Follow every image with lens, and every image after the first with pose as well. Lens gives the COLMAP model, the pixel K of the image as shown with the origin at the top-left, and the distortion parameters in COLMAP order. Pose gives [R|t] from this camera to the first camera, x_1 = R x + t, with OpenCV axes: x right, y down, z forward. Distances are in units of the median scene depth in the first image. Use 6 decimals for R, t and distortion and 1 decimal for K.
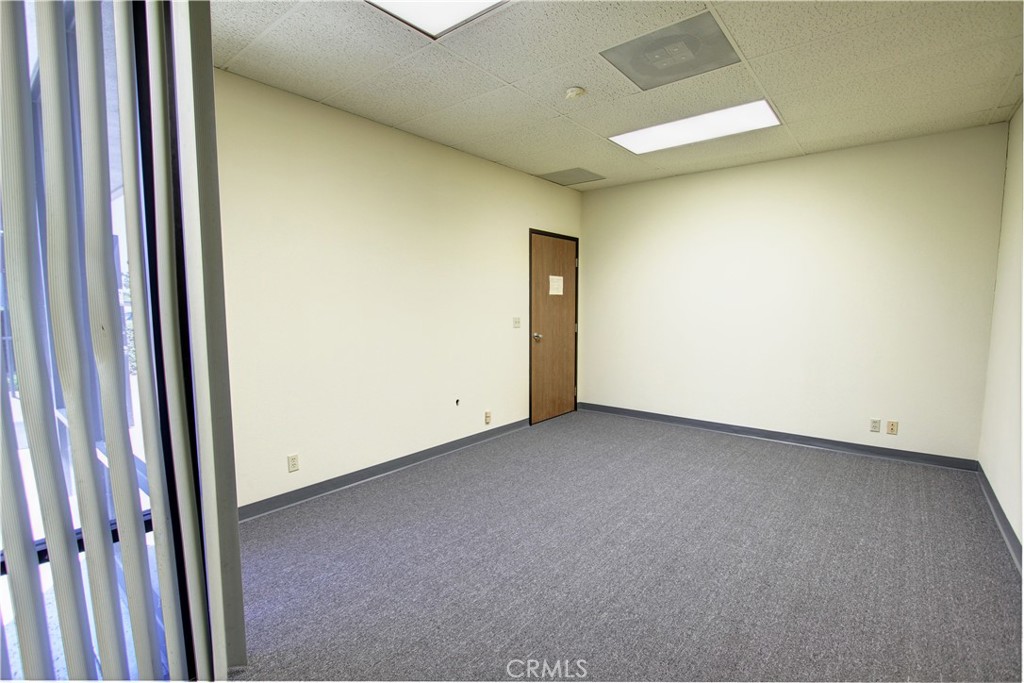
lens RADIAL K [[468.8, 0, 512.6], [0, 468.8, 346.3], [0, 0, 1]] dist [-0.015168, -0.000939]
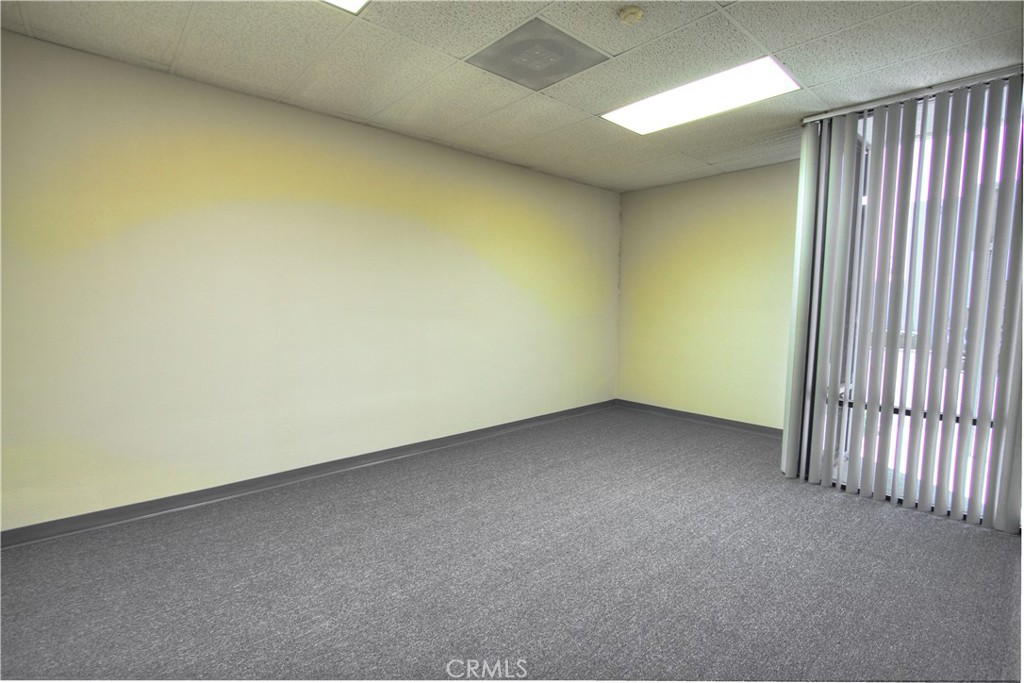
lens RADIAL K [[468.8, 0, 515.0], [0, 468.8, 342.9], [0, 0, 1]] dist [-0.015168, -0.000939]
pose [[-0.989092, -0.020151, 0.145913, 0.204626], [0.005664, 0.984662, 0.174380, -0.169692], [-0.147189, 0.173304, -0.973808, 1.902552]]
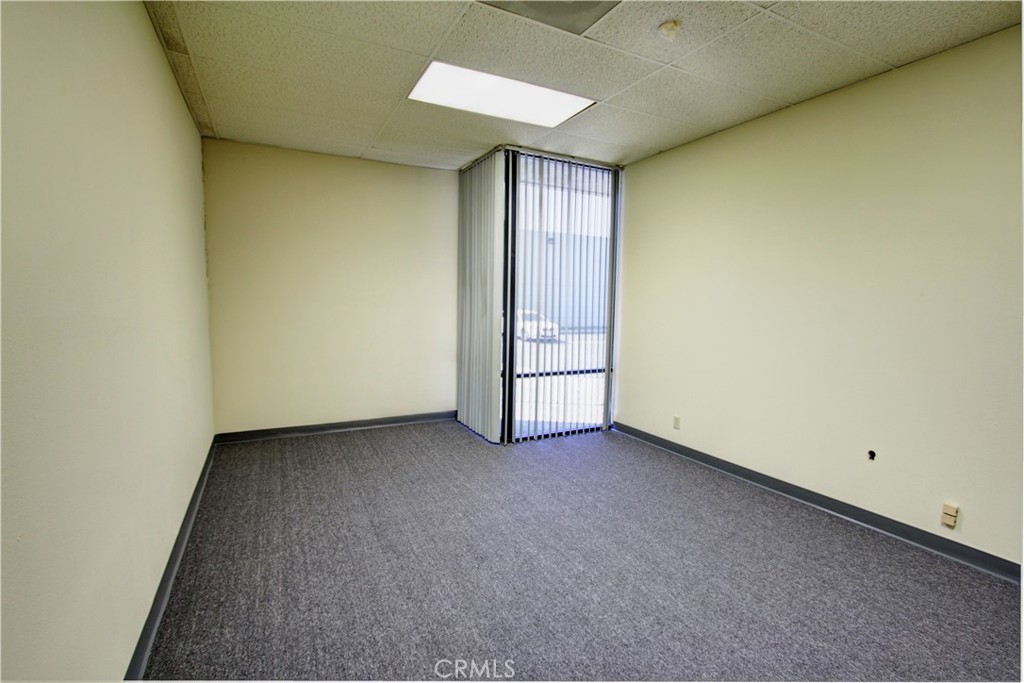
lens RADIAL K [[468.8, 0, 511.4], [0, 468.8, 344.9], [0, 0, 1]] dist [-0.015168, -0.000939]
pose [[-0.396560, 0.080972, -0.914431, 1.023246], [-0.097403, 0.986768, 0.129618, -0.105961], [0.912827, 0.140469, -0.383426, 1.173397]]
